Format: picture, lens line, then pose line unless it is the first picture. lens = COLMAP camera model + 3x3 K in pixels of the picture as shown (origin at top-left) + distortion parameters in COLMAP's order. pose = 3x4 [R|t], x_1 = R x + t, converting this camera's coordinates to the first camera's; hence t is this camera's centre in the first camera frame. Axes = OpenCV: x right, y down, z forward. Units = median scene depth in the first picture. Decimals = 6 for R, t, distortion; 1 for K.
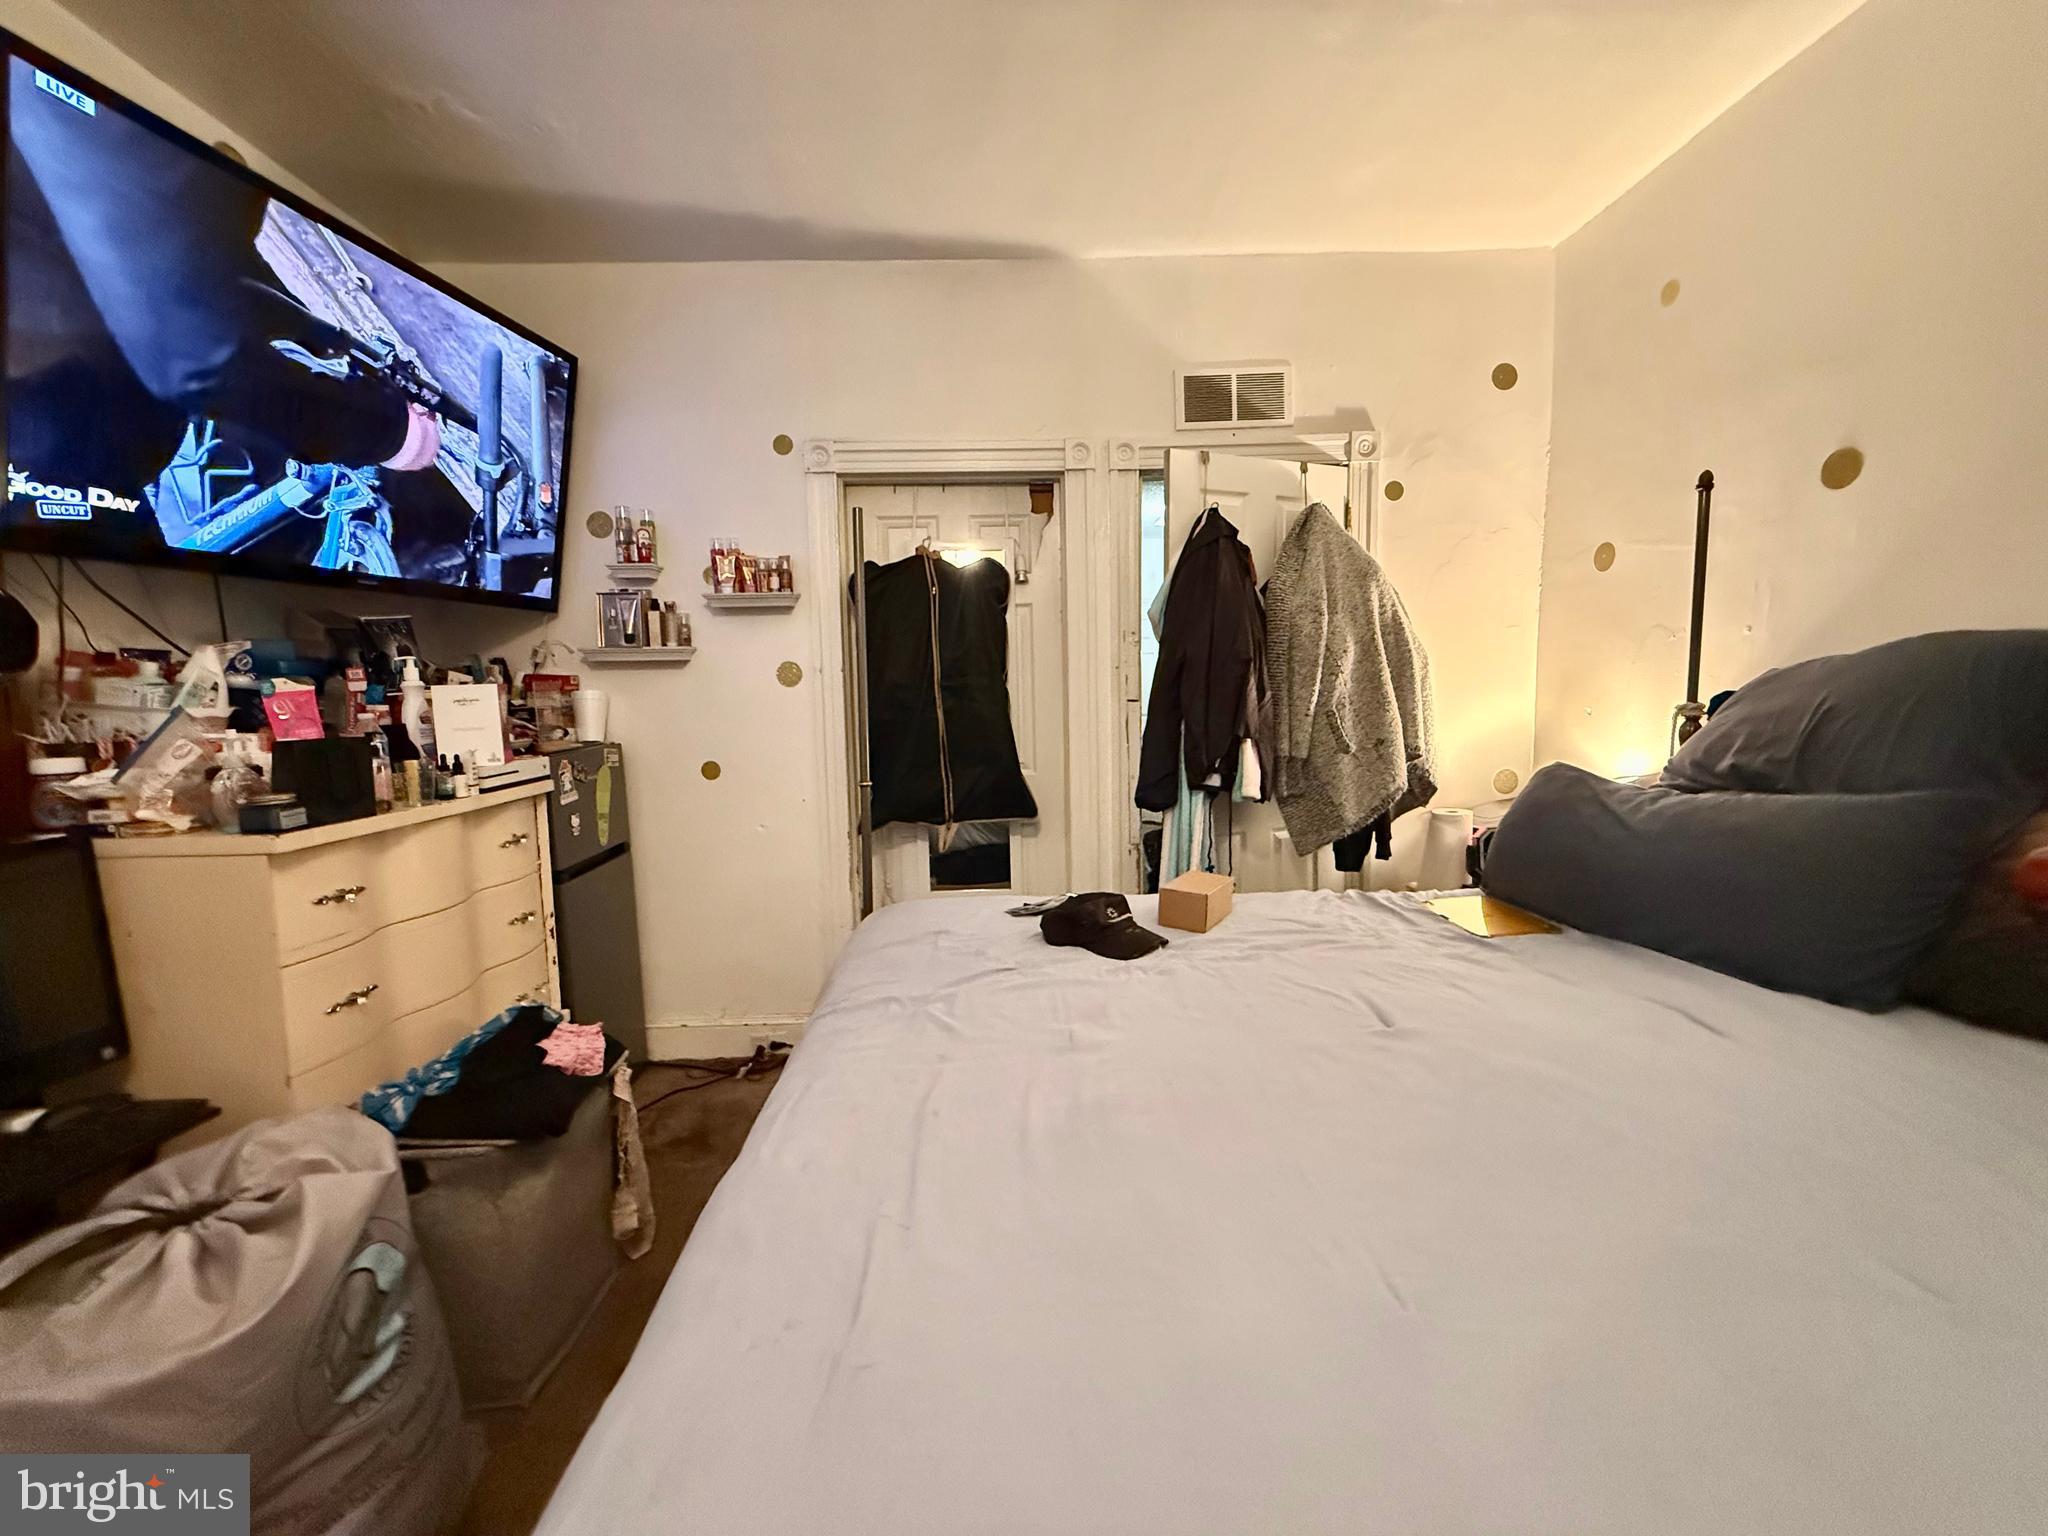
lens RADIAL K [[820.2, 0, 1023.7], [0, 820.2, 762.5], [0, 0, 1]] dist [-0.001251, 0.000519]
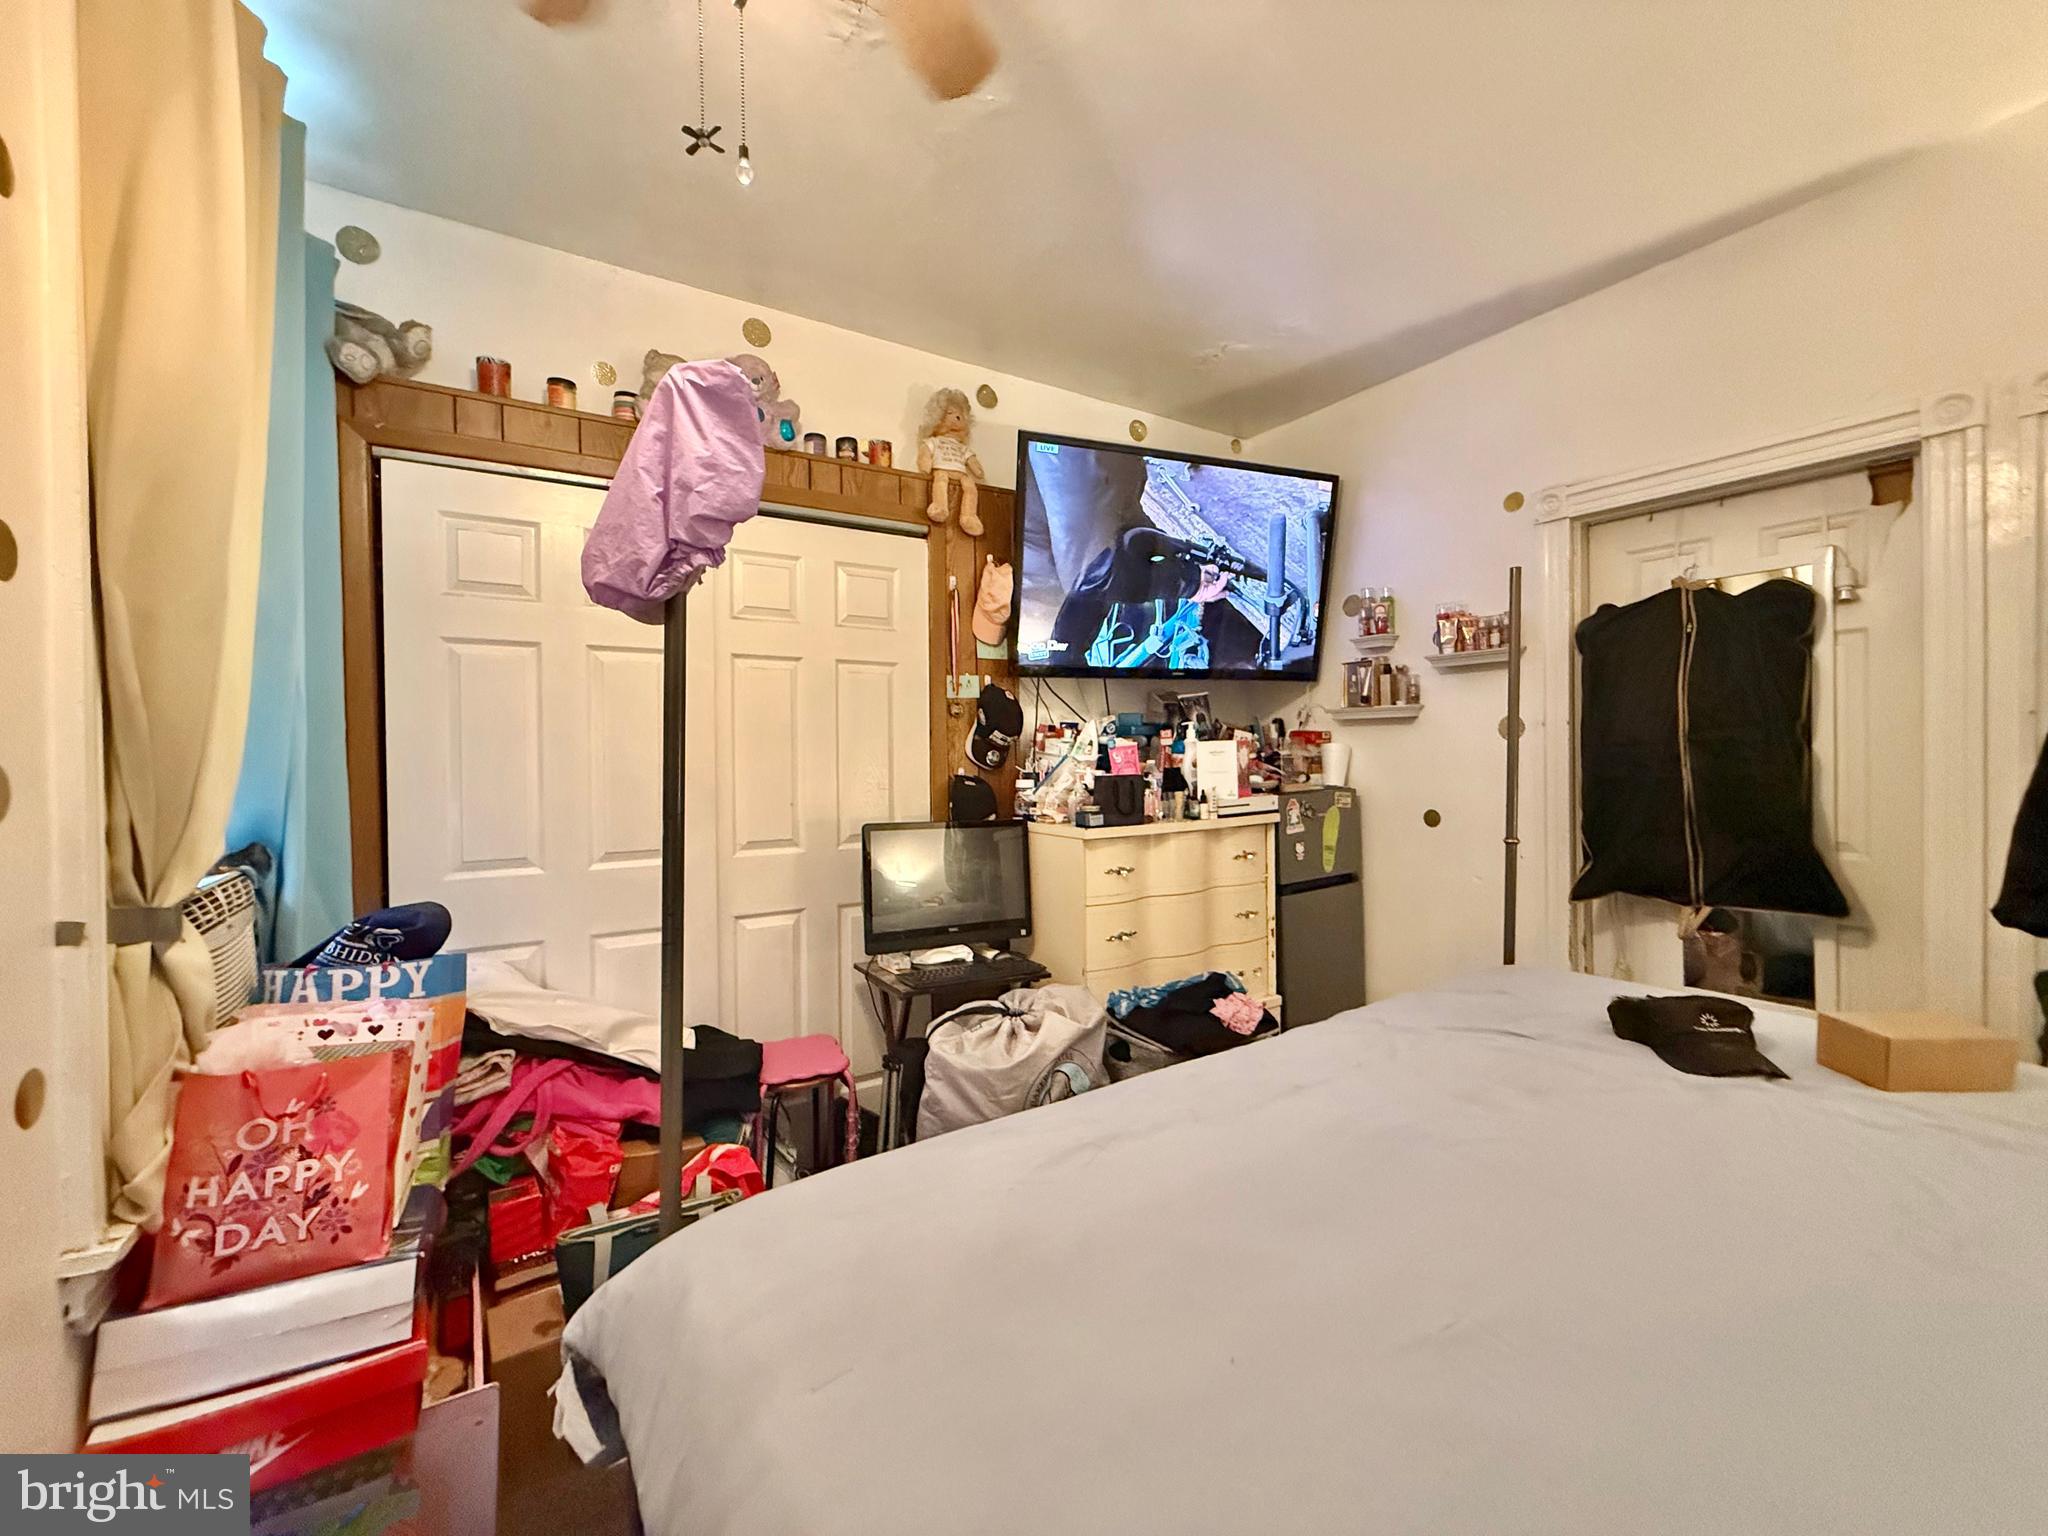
lens RADIAL K [[820.2, 0, 1020.8], [0, 820.2, 762.2], [0, 0, 1]] dist [-0.001251, 0.000519]
pose [[0.520610, 0.023646, -0.853467, 0.353307], [-0.071070, 0.997347, -0.015720, -0.011351], [0.850832, 0.068840, 0.520909, -0.029664]]
